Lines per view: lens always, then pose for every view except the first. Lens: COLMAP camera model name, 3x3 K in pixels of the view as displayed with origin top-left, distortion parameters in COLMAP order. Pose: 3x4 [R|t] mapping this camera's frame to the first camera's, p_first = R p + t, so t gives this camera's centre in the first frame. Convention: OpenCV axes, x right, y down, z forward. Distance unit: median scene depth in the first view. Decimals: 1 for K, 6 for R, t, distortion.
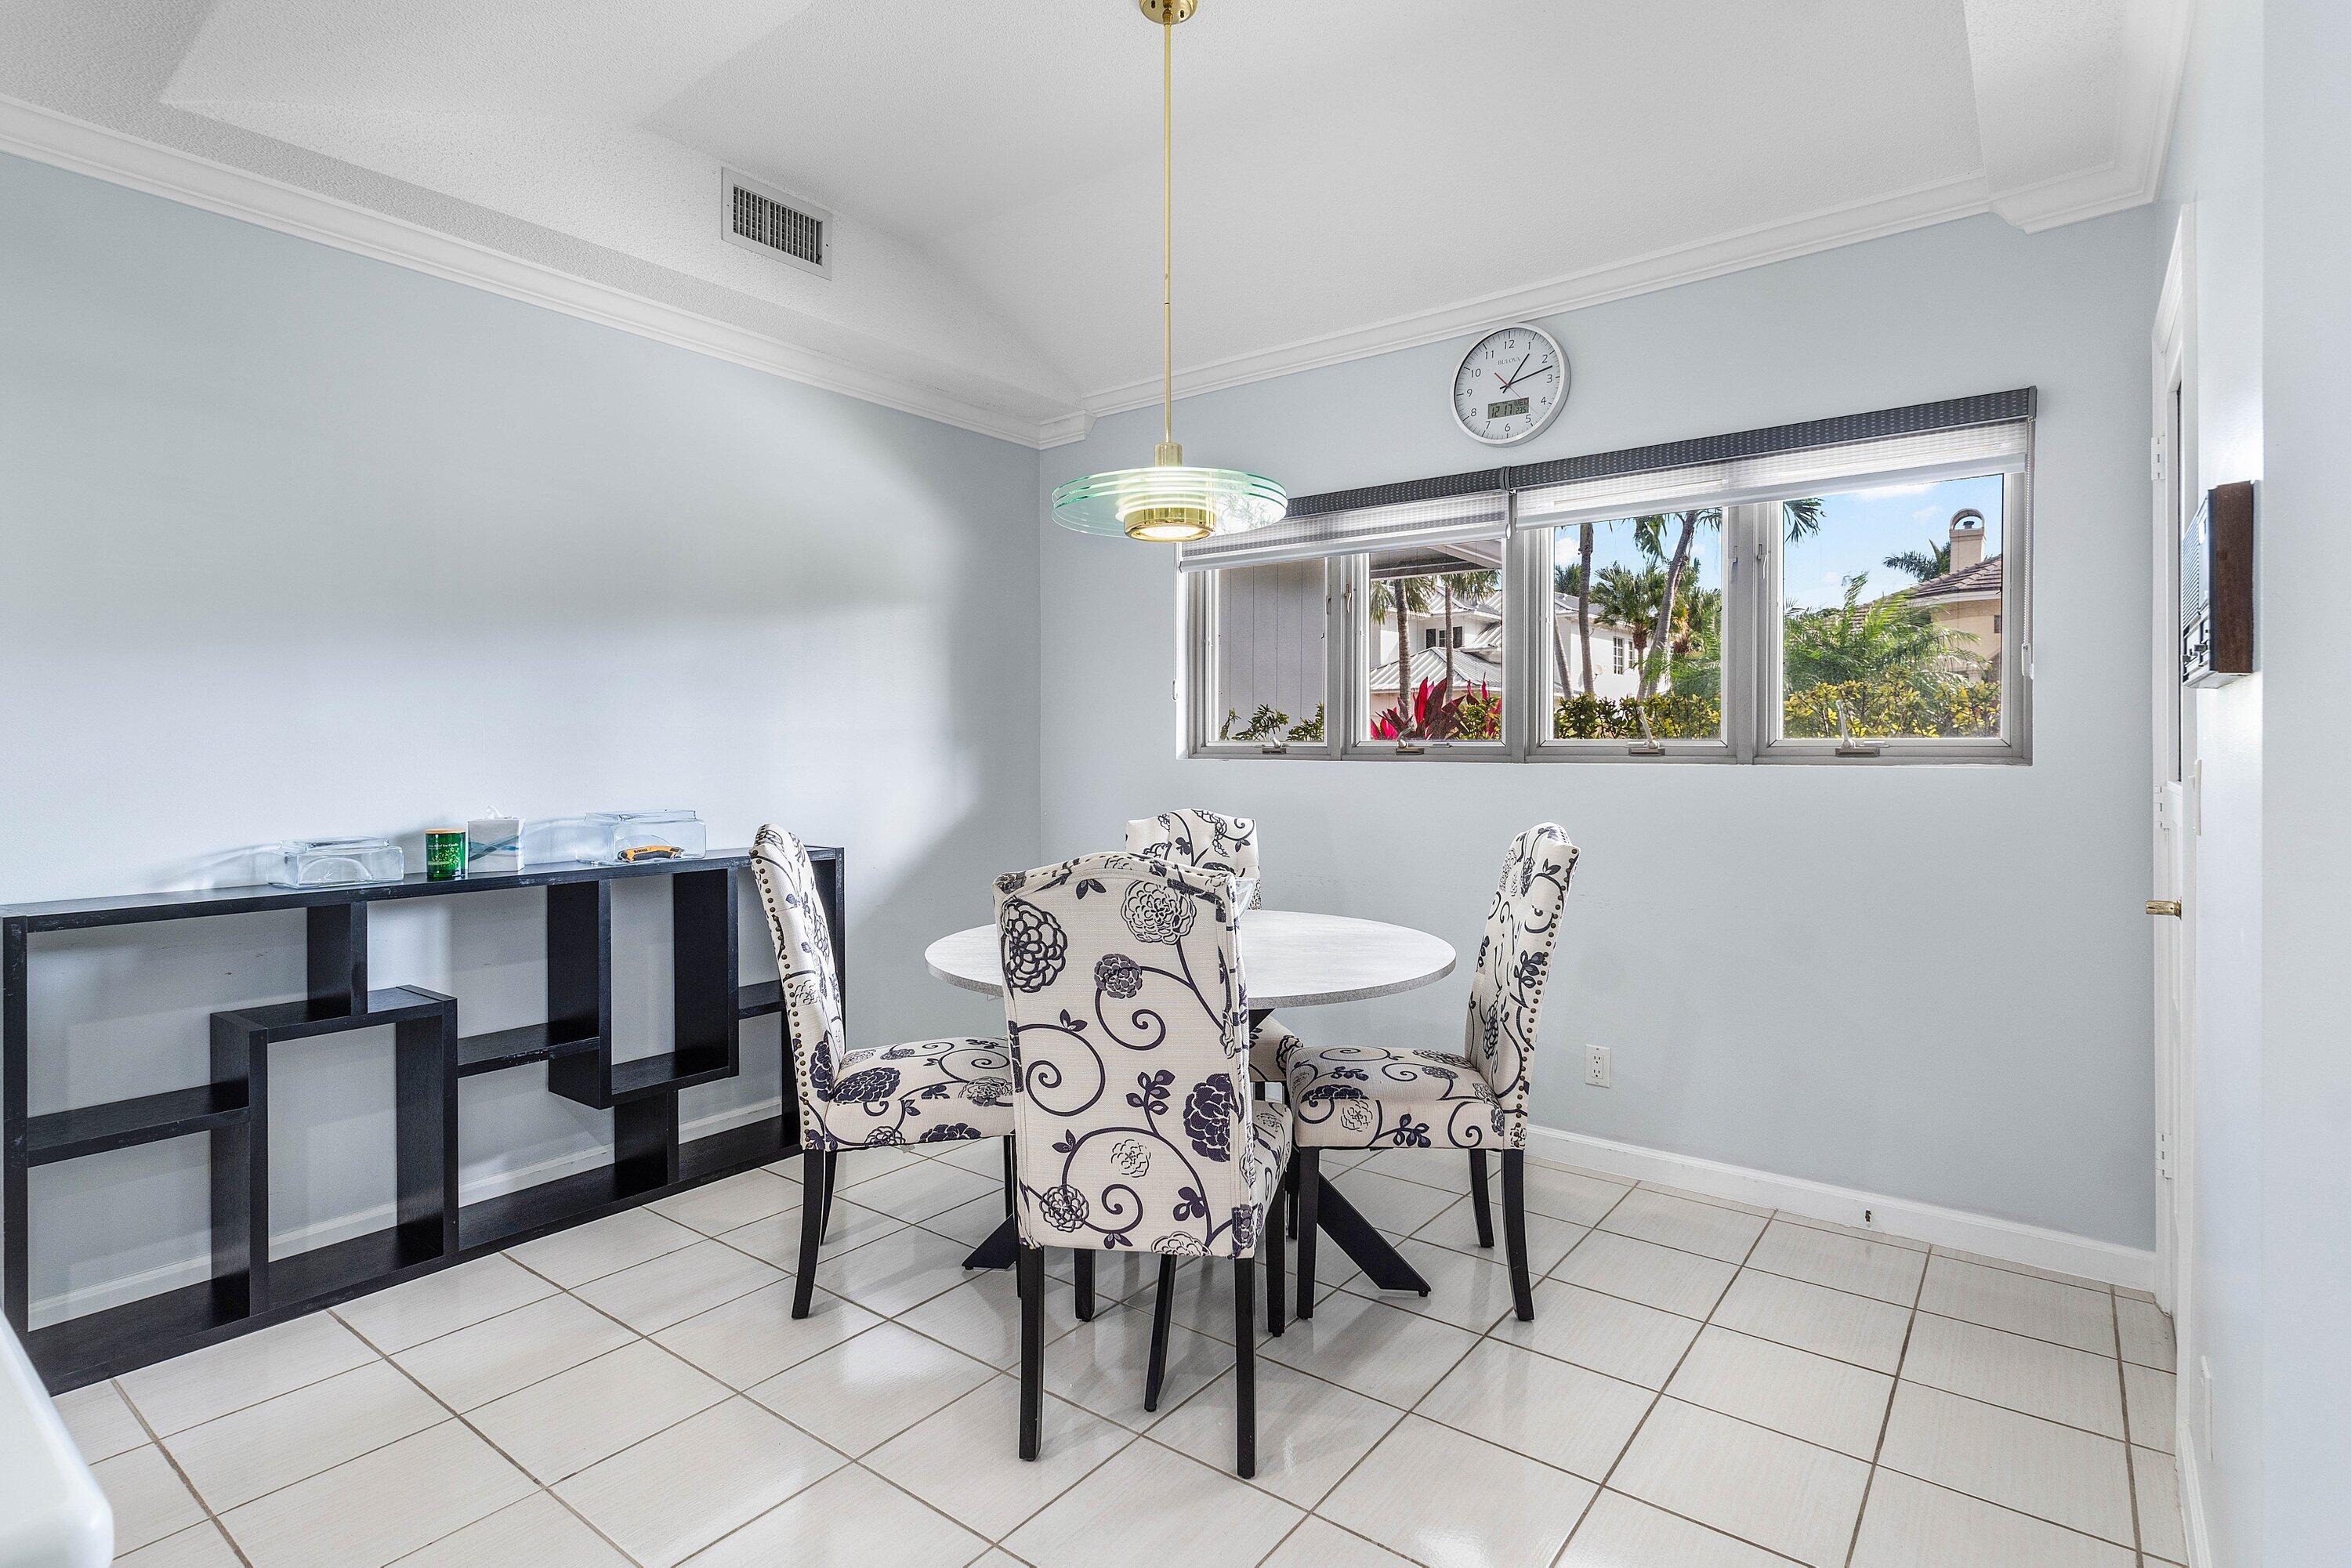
lens RADIAL K [[1181.0, 0, 1168.9], [0, 1181.0, 750.0], [0, 0, 1]] dist [-0.000846, -0.000249]
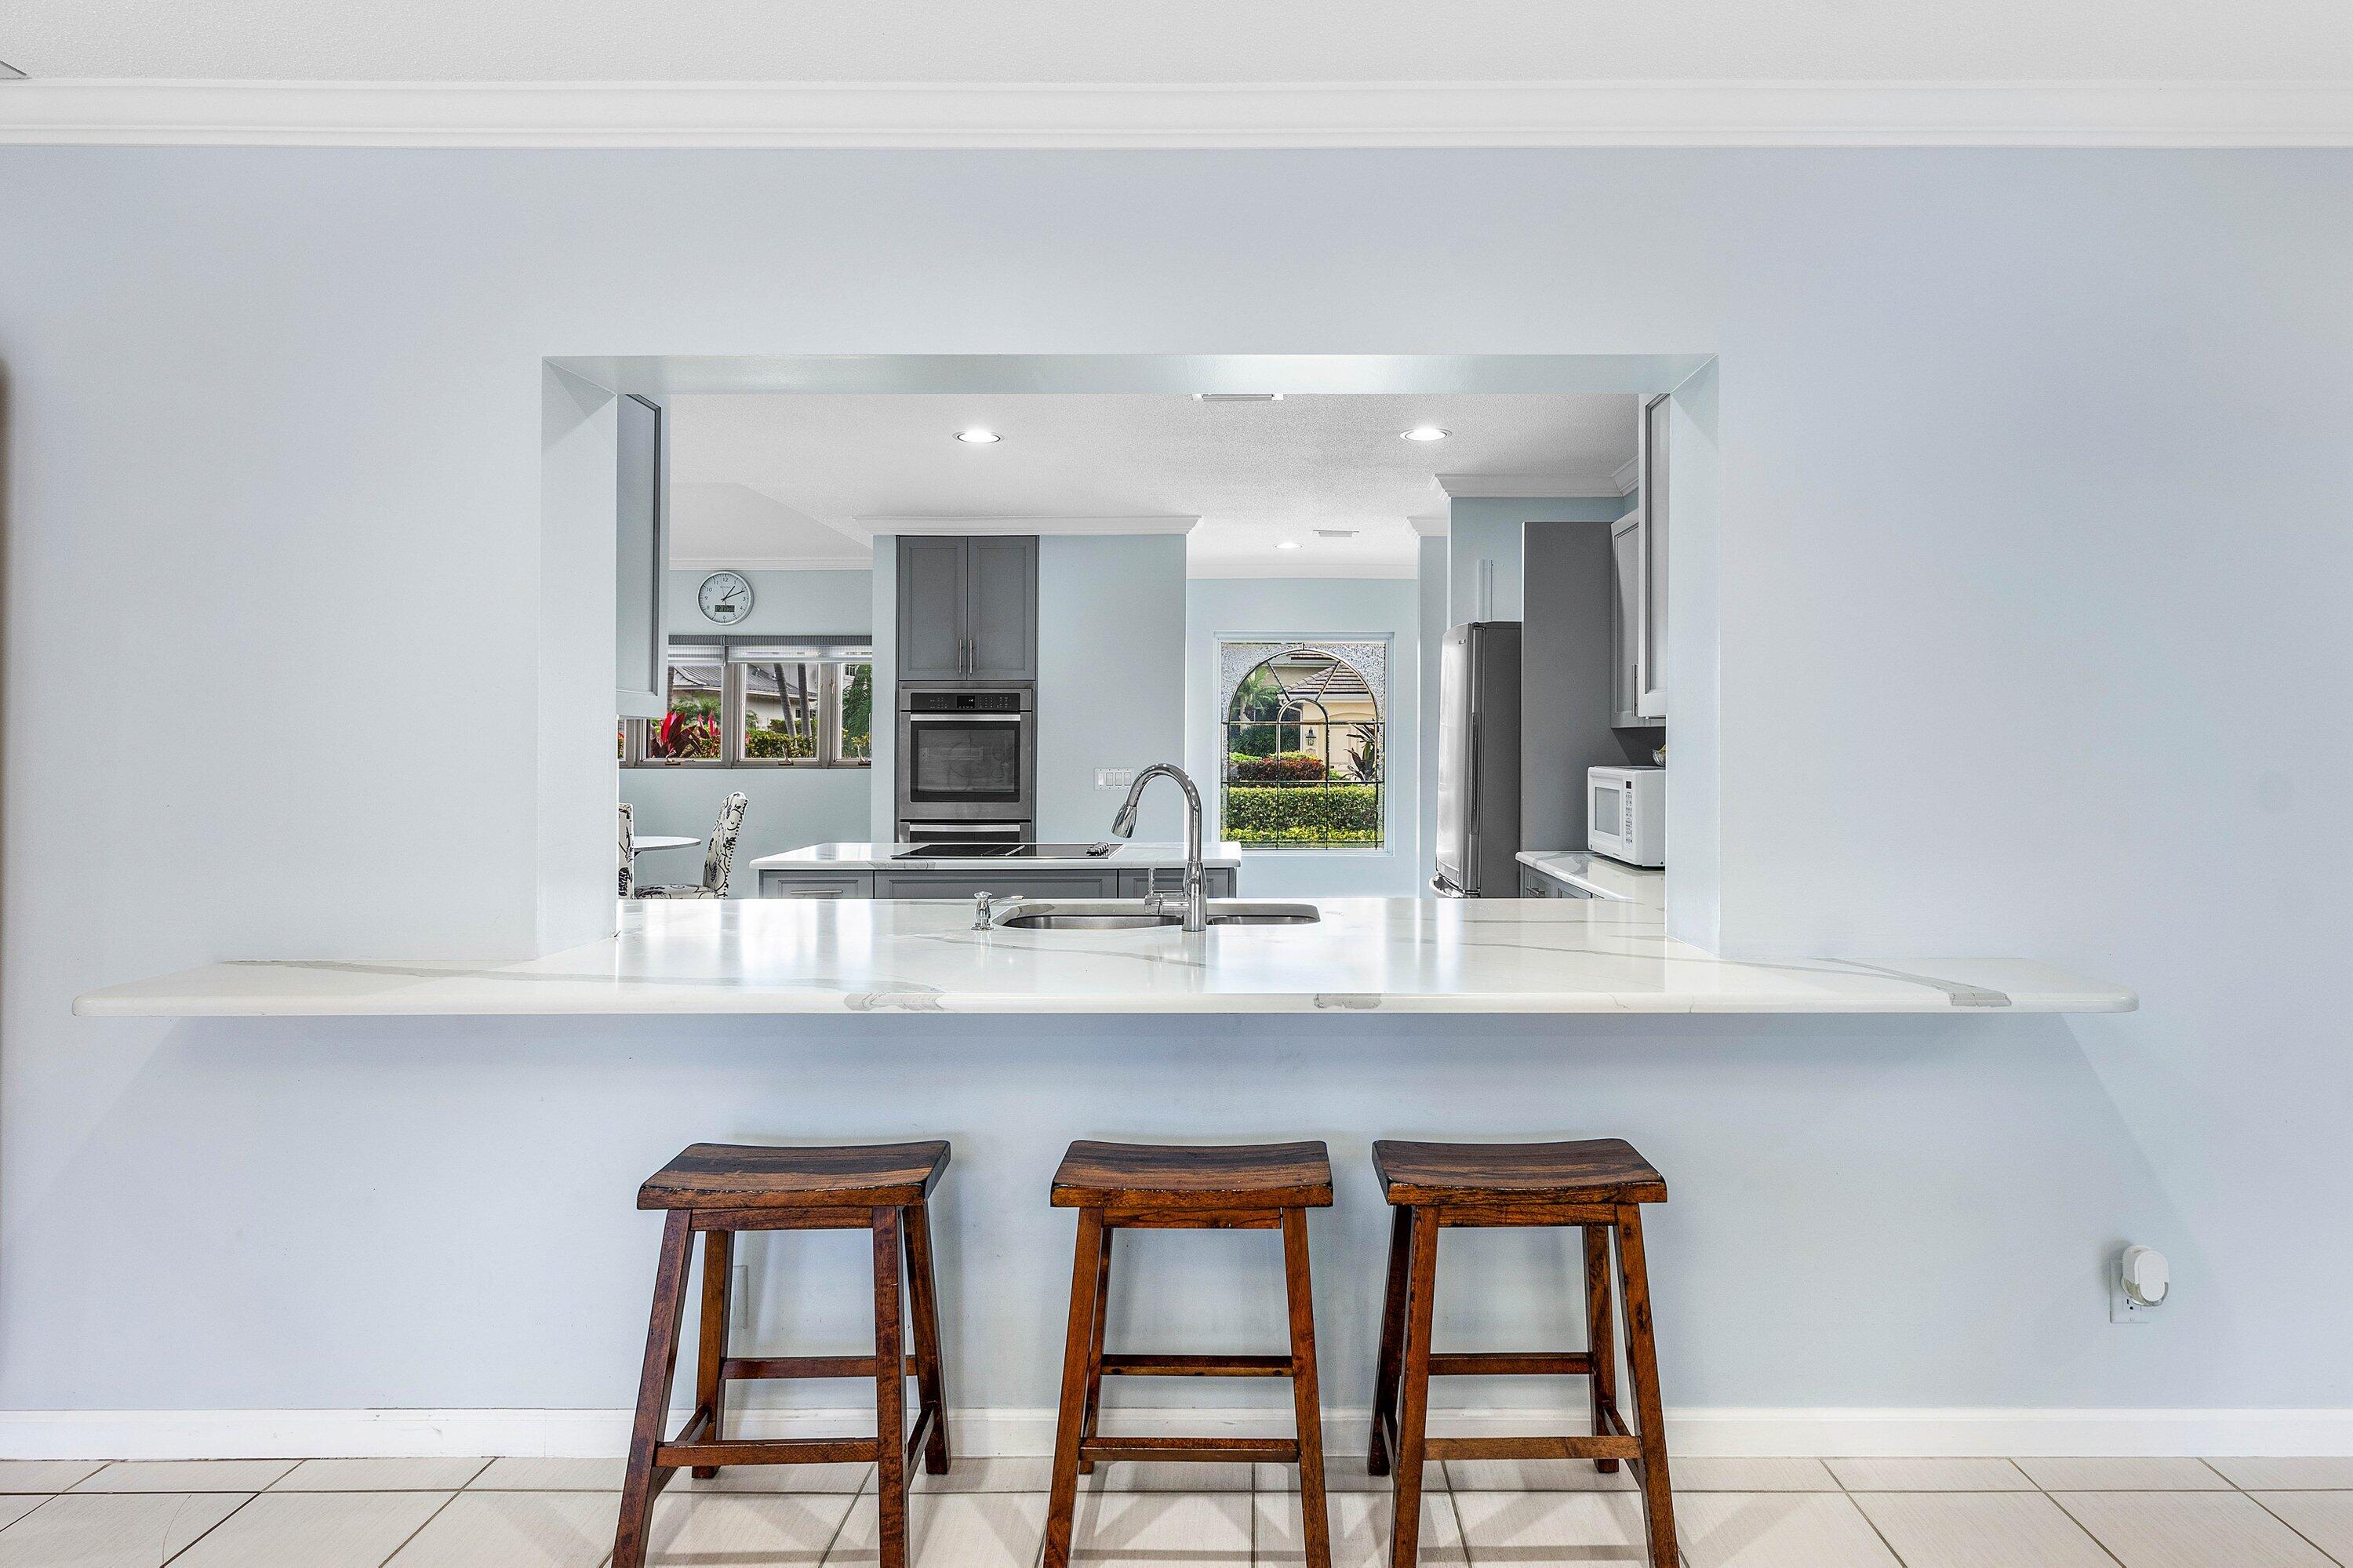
lens RADIAL K [[1279.0, 0, 1265.7], [0, 1279.0, 723.2], [0, 0, 1]] dist [0.001867, 0.000127]
pose [[0.780217, 0.015711, 0.625312, -0.522141], [-0.001362, 0.999725, -0.023420, -0.025393], [-0.625508, 0.017421, 0.780023, -1.876670]]
